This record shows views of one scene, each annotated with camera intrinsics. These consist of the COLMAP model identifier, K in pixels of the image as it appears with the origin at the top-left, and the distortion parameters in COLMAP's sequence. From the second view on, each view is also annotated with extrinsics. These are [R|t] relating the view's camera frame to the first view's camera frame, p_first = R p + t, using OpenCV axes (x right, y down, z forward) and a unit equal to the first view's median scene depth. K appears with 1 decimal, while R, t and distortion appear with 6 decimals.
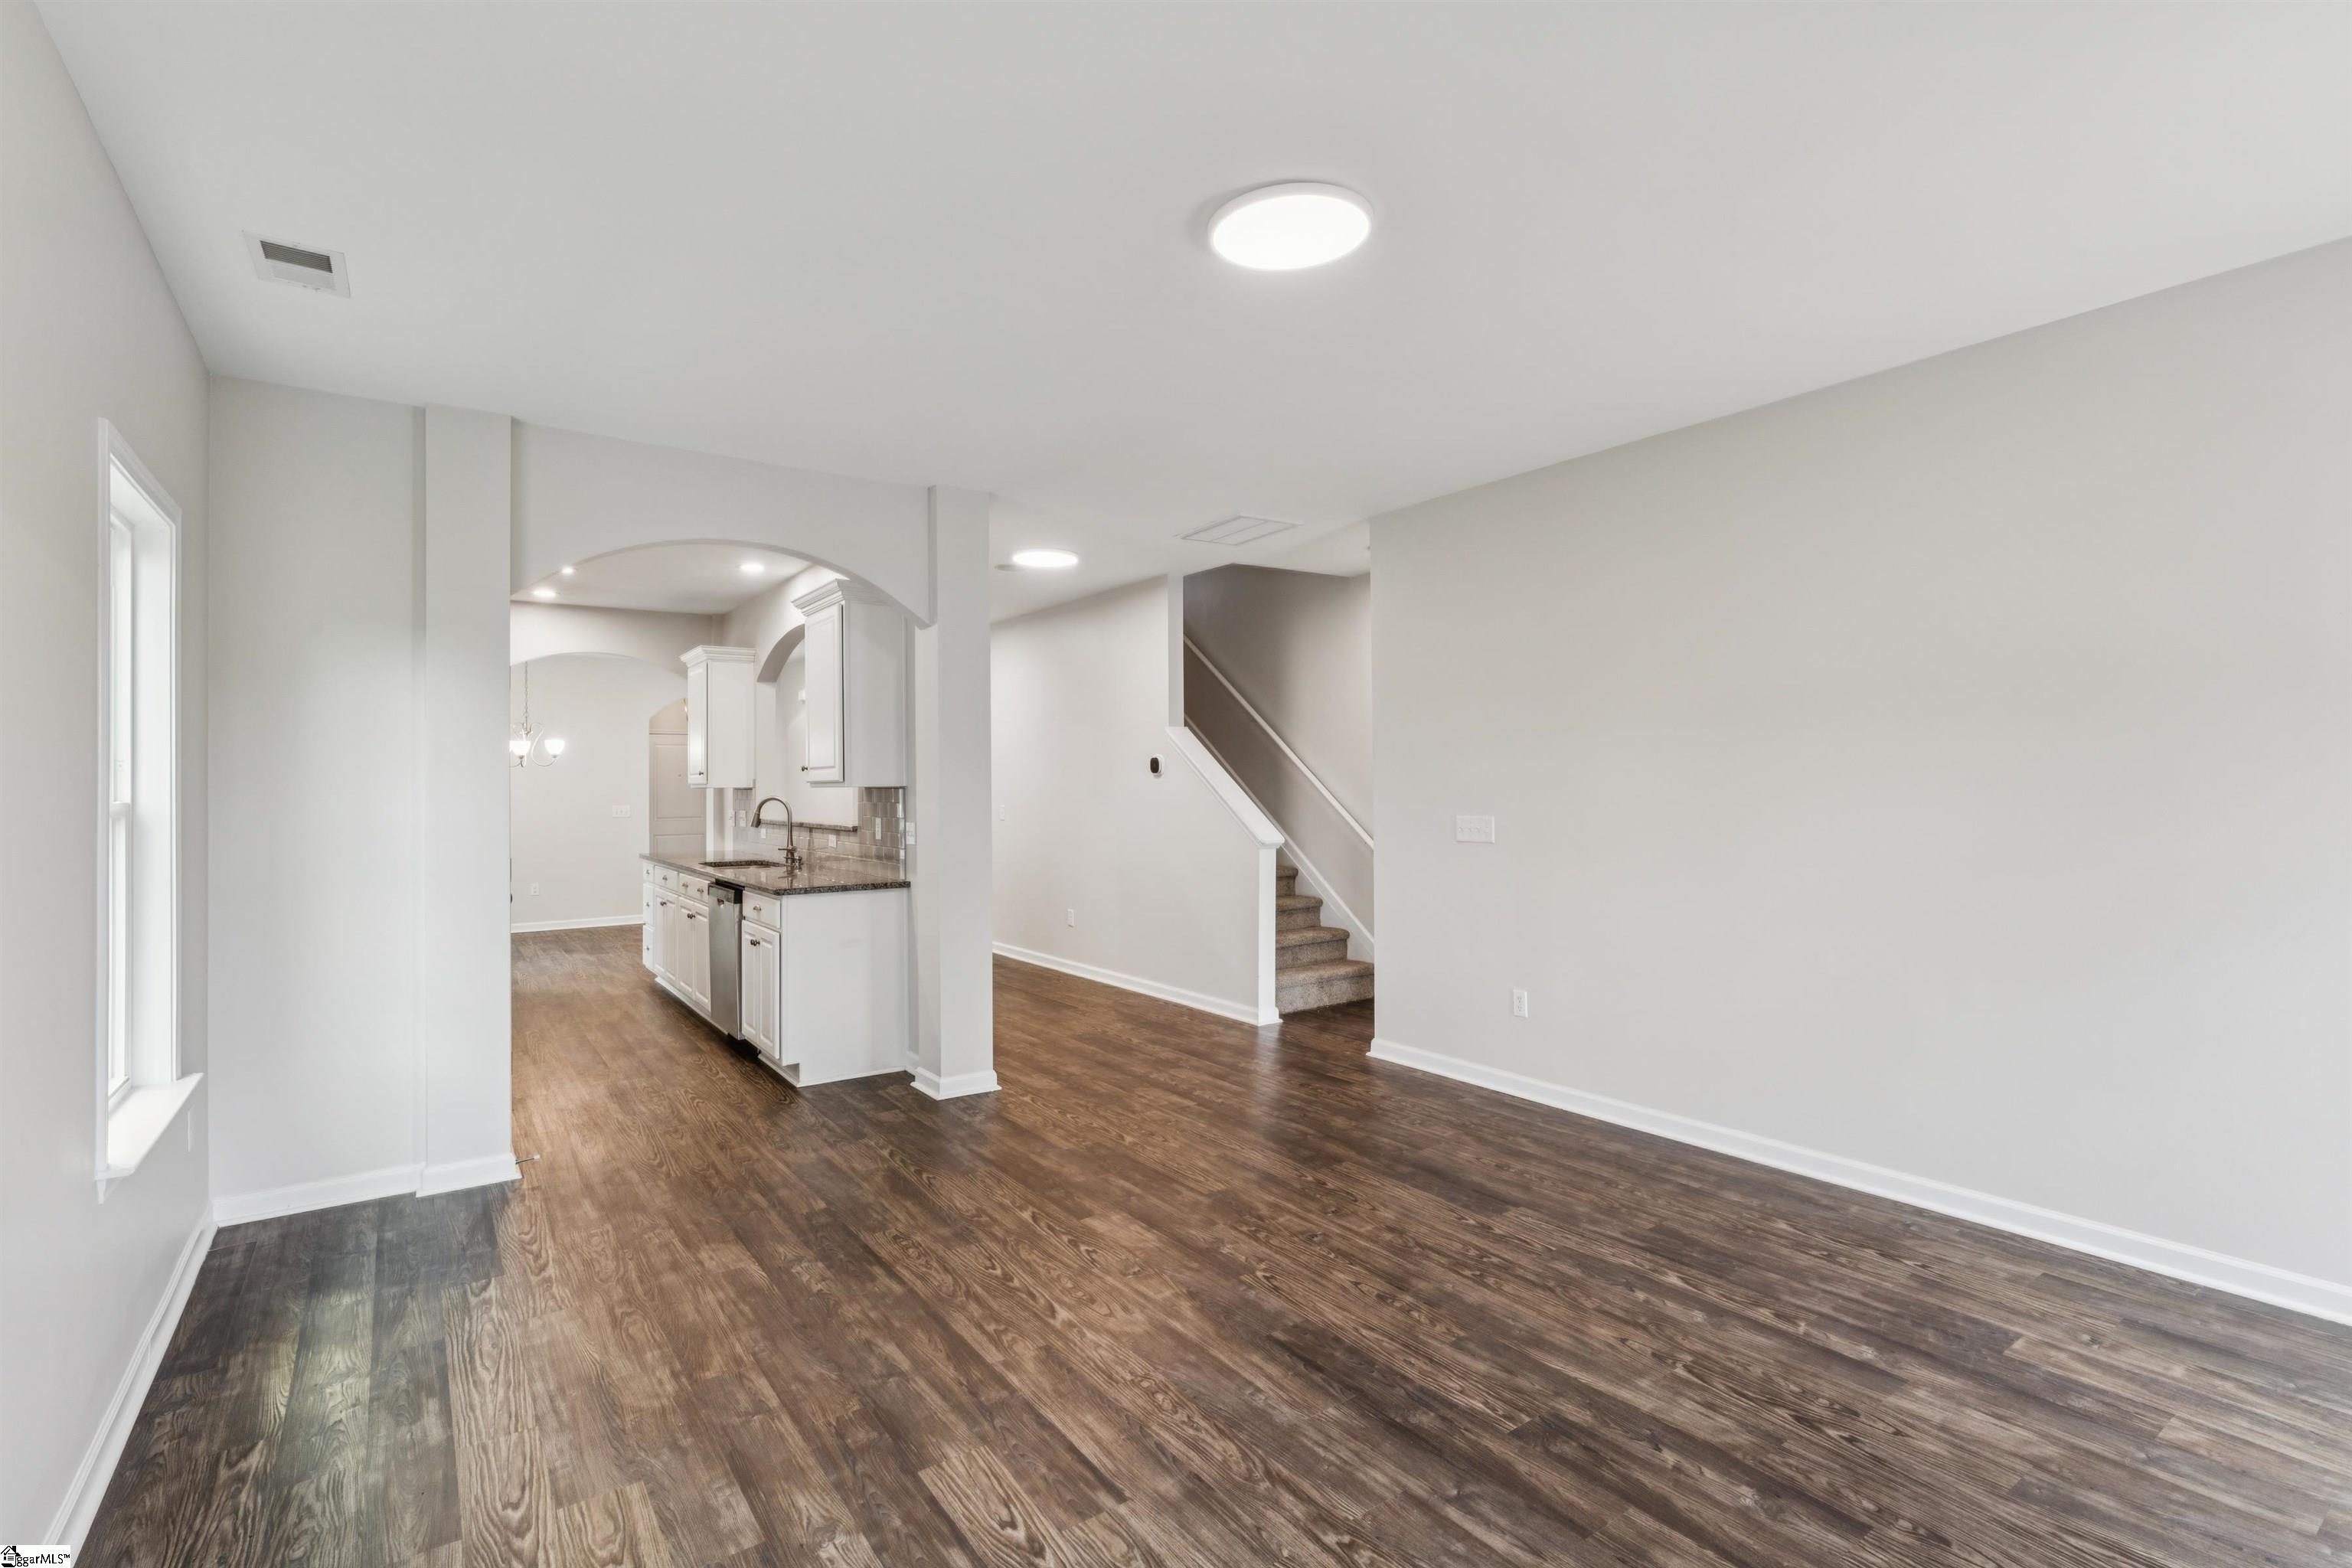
lens RADIAL K [[1106.9, 0, 1178.0], [0, 1106.9, 782.8], [0, 0, 1]] dist [0.004323, 0.000373]
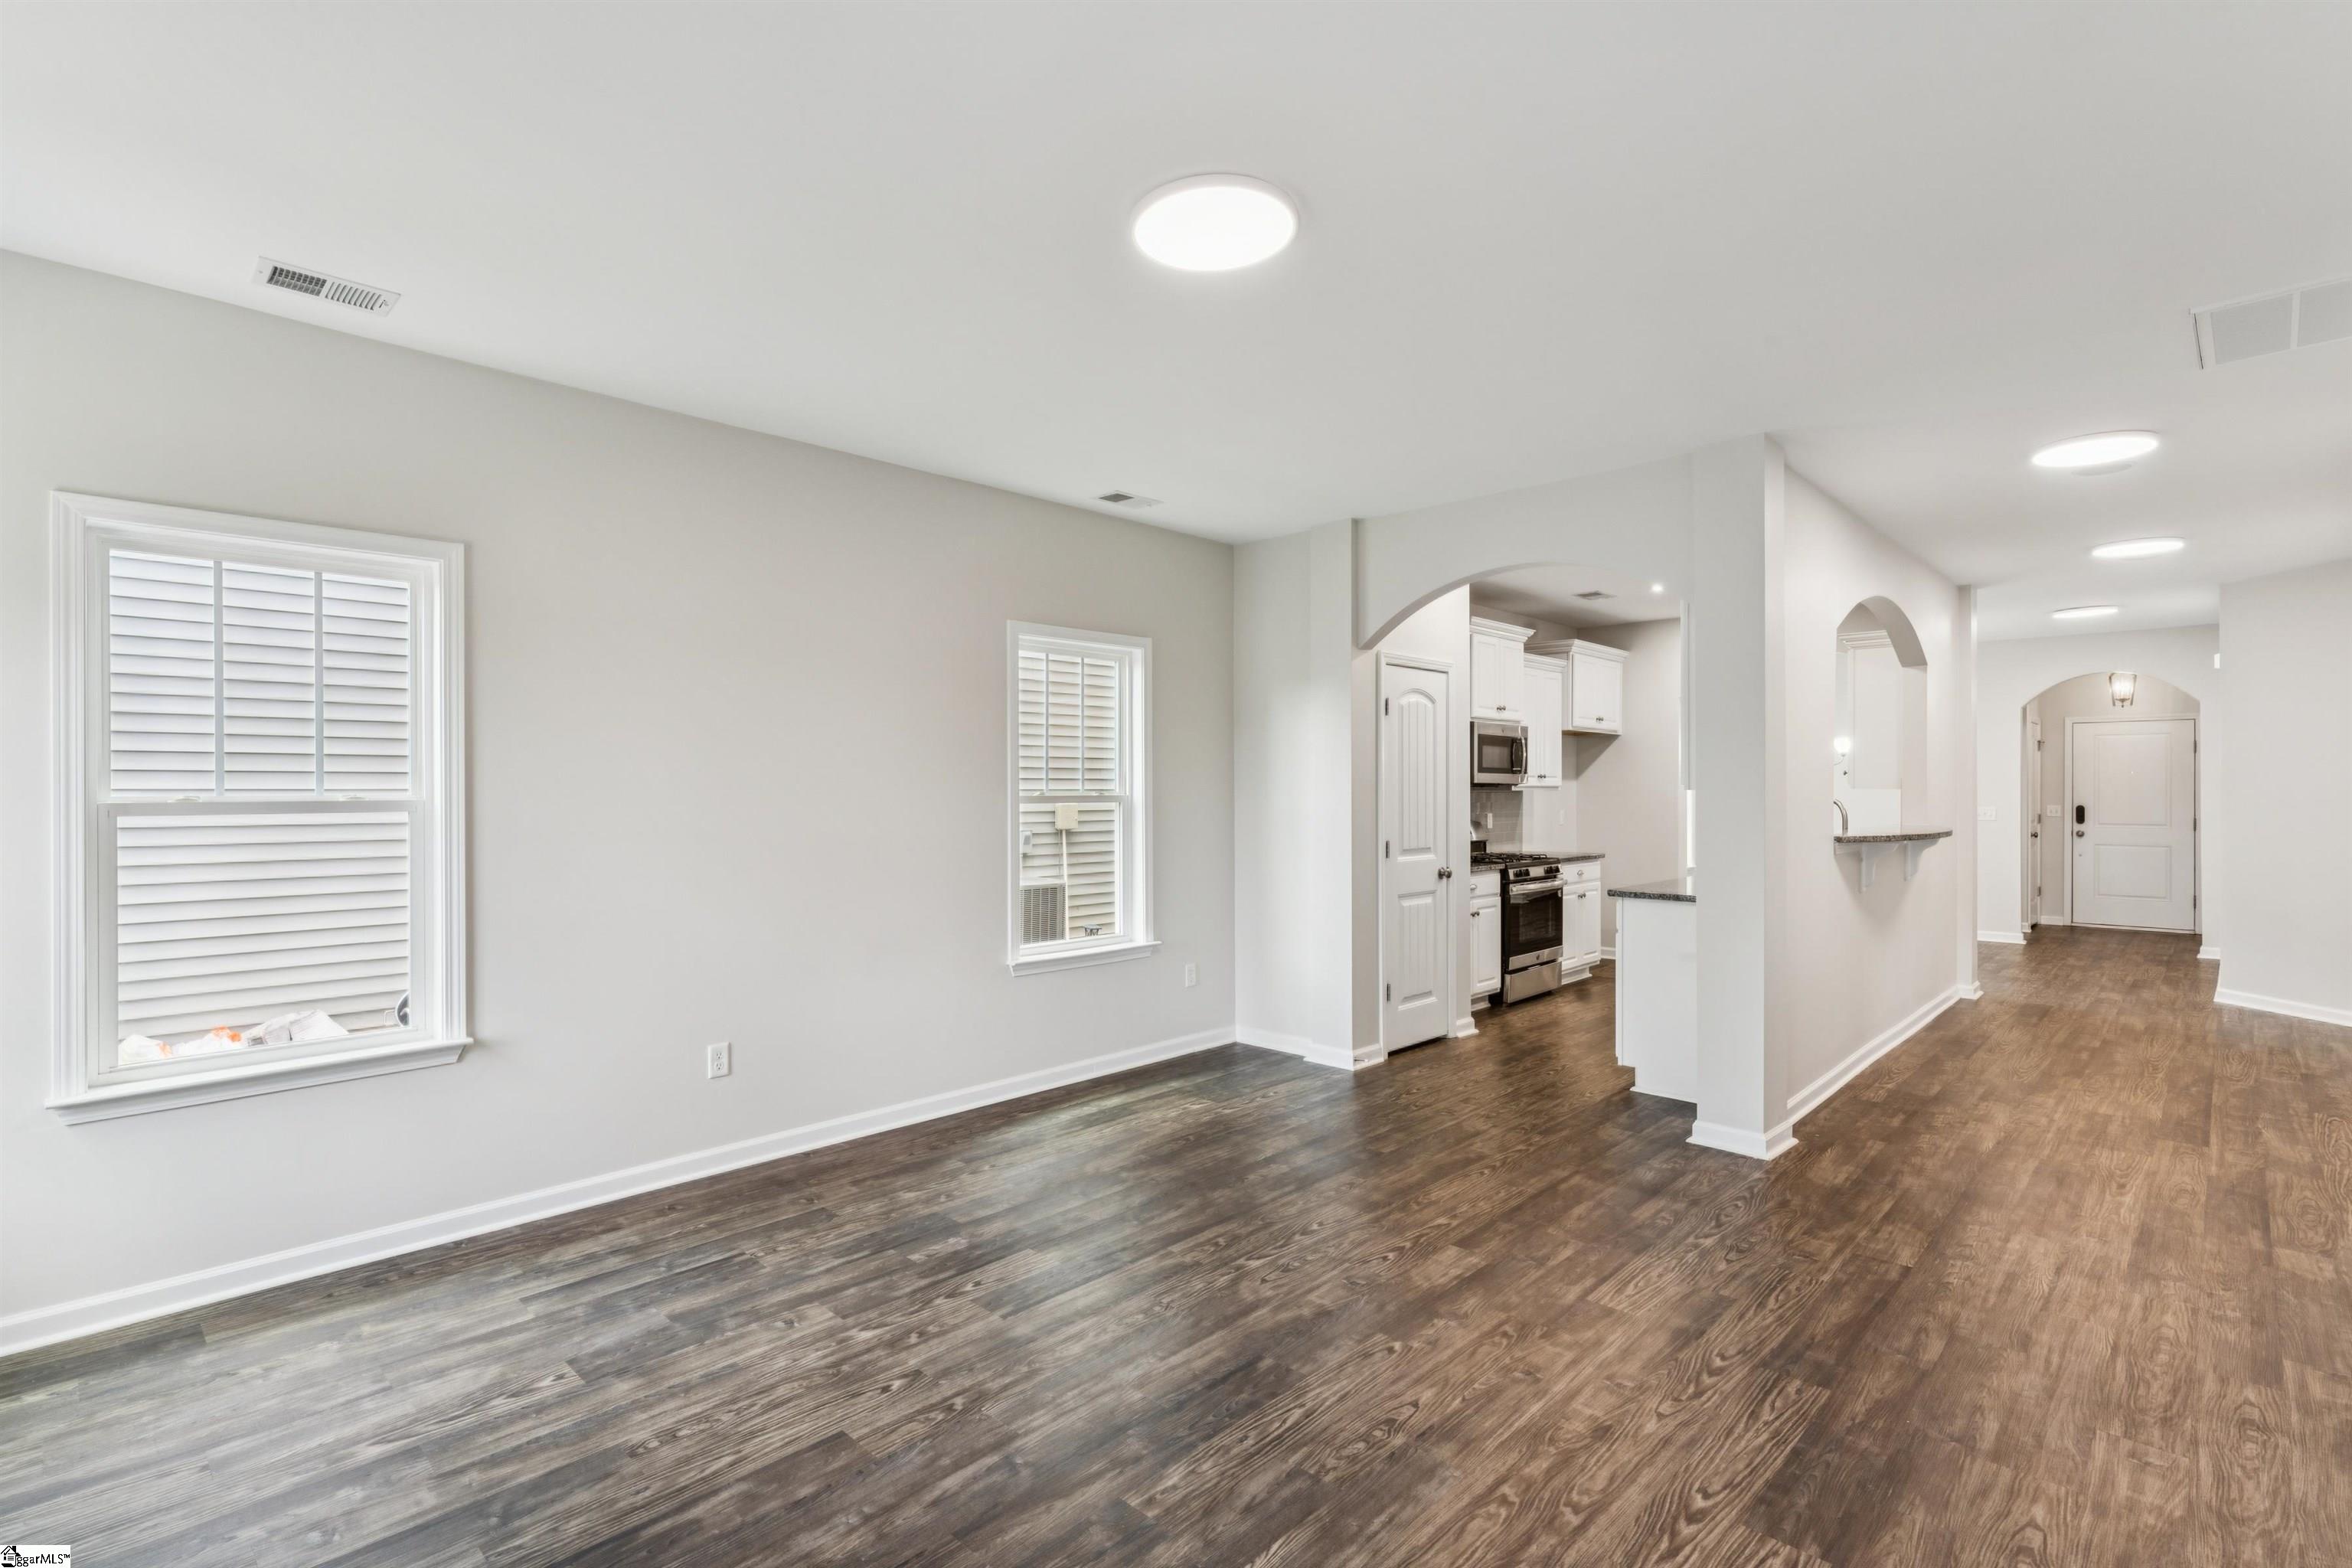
lens RADIAL K [[1106.9, 0, 1151.3], [0, 1106.9, 792.8], [0, 0, 1]] dist [0.004323, 0.000373]
pose [[0.172755, 0.013747, -0.984869, 0.868130], [-0.000522, 0.999904, 0.013865, -0.009993], [0.984965, -0.001881, 0.172745, 0.625858]]
